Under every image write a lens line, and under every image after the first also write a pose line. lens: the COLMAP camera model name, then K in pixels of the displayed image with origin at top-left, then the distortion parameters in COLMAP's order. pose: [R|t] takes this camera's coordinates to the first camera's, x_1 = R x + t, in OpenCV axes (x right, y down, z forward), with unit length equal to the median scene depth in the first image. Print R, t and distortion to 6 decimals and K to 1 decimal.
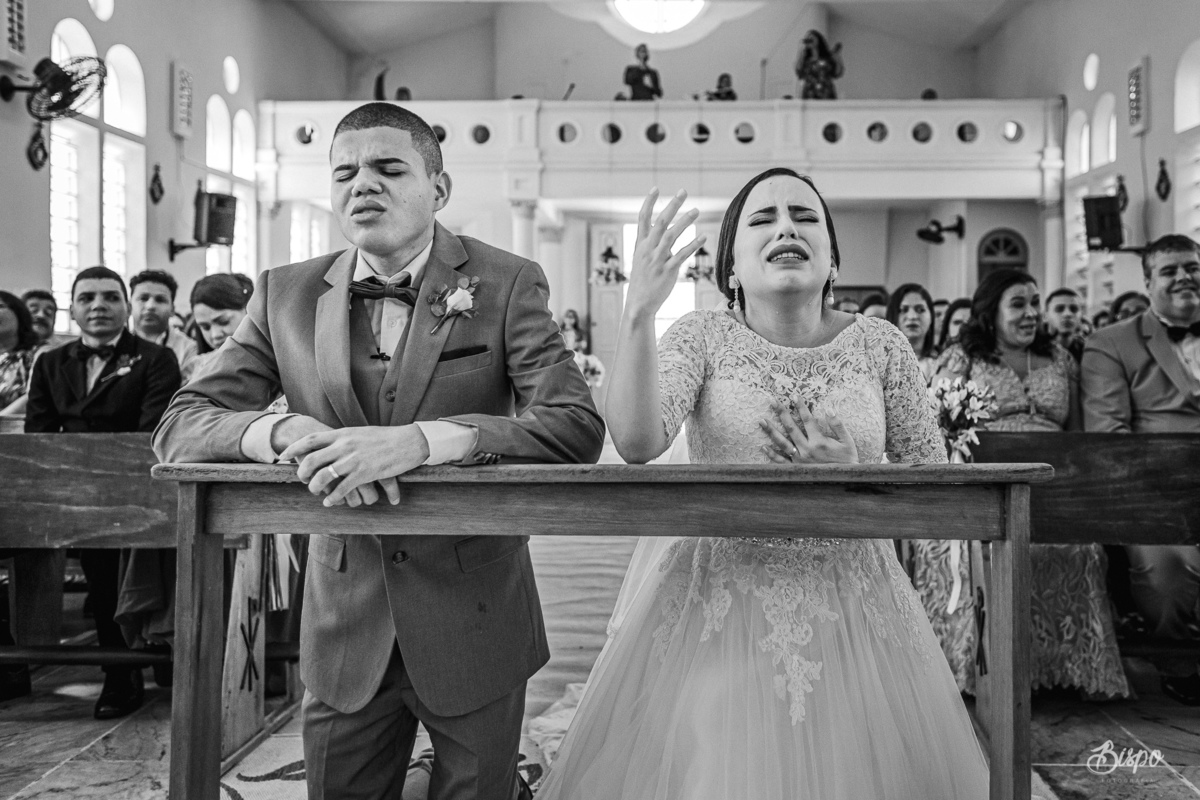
lens RADIAL K [[993.9, 0, 643.5], [0, 993.9, 400.2], [0, 0, 1]] dist [0.028433, -0.008412]
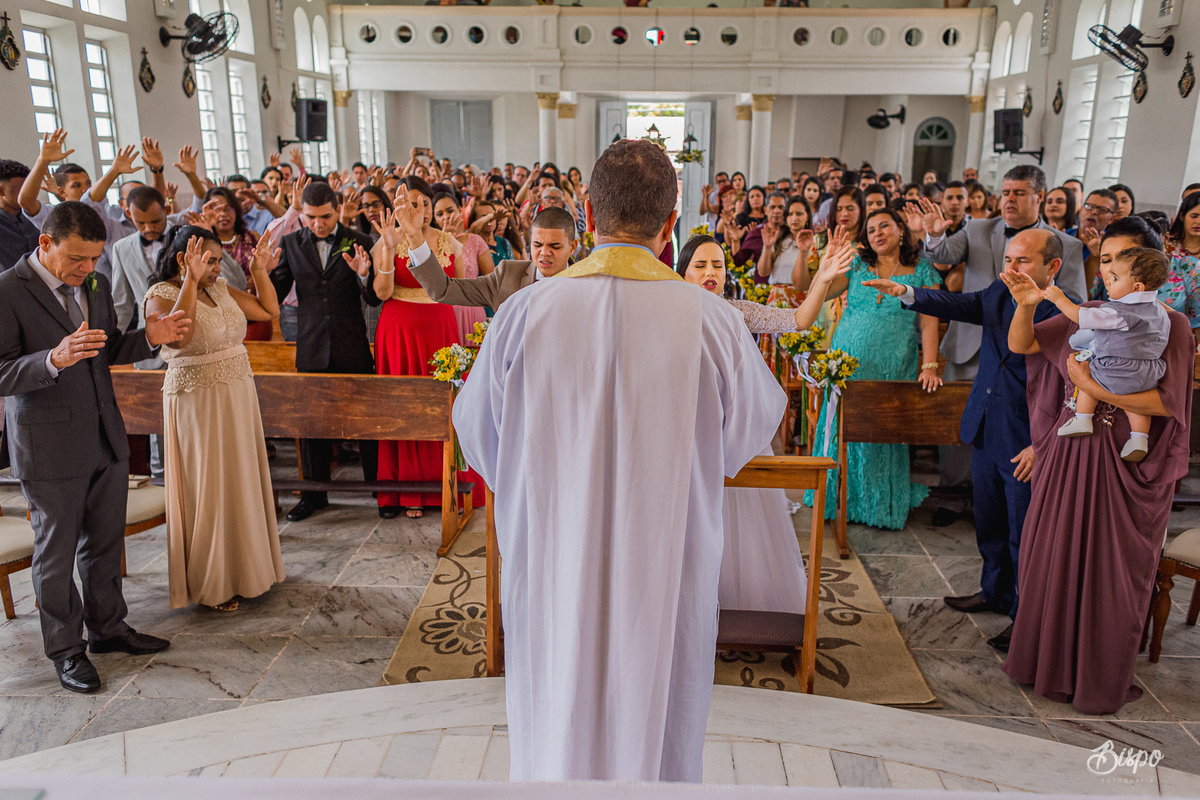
lens RADIAL K [[953.2, 0, 600.0], [0, 953.2, 400.0], [0, 0, 1]] dist [0.010911, -0.001439]
pose [[0.999686, 0.012413, -0.021787, -0.026676], [-0.006641, 0.968912, 0.247317, -0.134401], [0.024179, -0.247094, 0.968690, -0.257468]]
